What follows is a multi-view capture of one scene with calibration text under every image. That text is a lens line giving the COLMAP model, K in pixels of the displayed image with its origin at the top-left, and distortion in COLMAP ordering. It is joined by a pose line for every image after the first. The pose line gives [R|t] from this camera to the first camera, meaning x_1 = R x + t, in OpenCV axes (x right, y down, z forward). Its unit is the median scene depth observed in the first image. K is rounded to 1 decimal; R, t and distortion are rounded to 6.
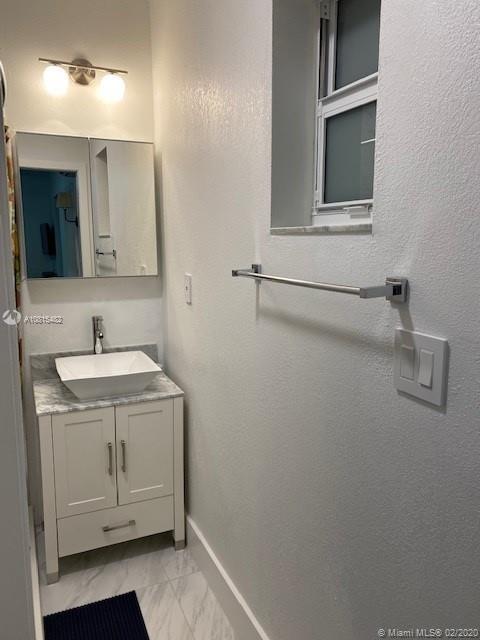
lens RADIAL K [[488.0, 0, 242.6], [0, 488.0, 313.6], [0, 0, 1]] dist [0.015495, -0.024716]
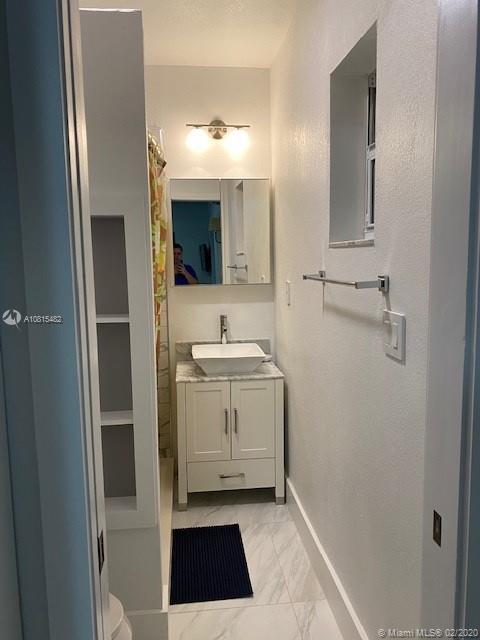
lens RADIAL K [[488.0, 0, 239.5], [0, 488.0, 321.9], [0, 0, 1]] dist [0.015495, -0.024716]
pose [[0.948085, 0.027826, -0.316796, 0.170678], [-0.033814, 0.999338, -0.013417, 0.046032], [0.316213, 0.023432, 0.948399, -0.239090]]
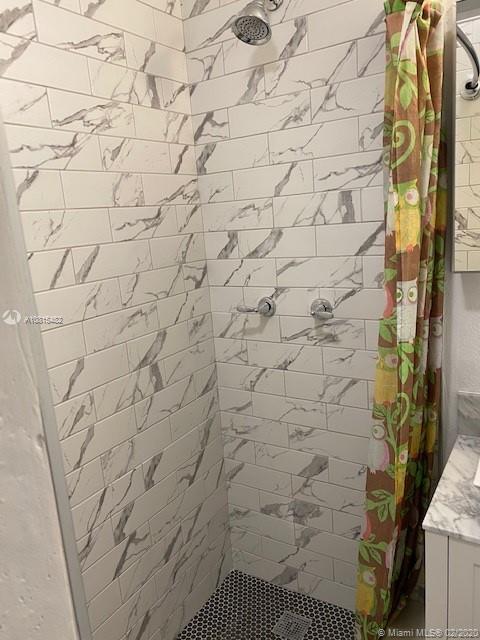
lens RADIAL K [[488.0, 0, 239.9], [0, 488.0, 319.9], [0, 0, 1]] dist [0.015495, -0.024716]
pose [[0.545587, 0.123072, -0.828968, -0.098627], [-0.043056, 0.991968, 0.118934, -0.074732], [0.836947, -0.029197, 0.546504, 0.497740]]
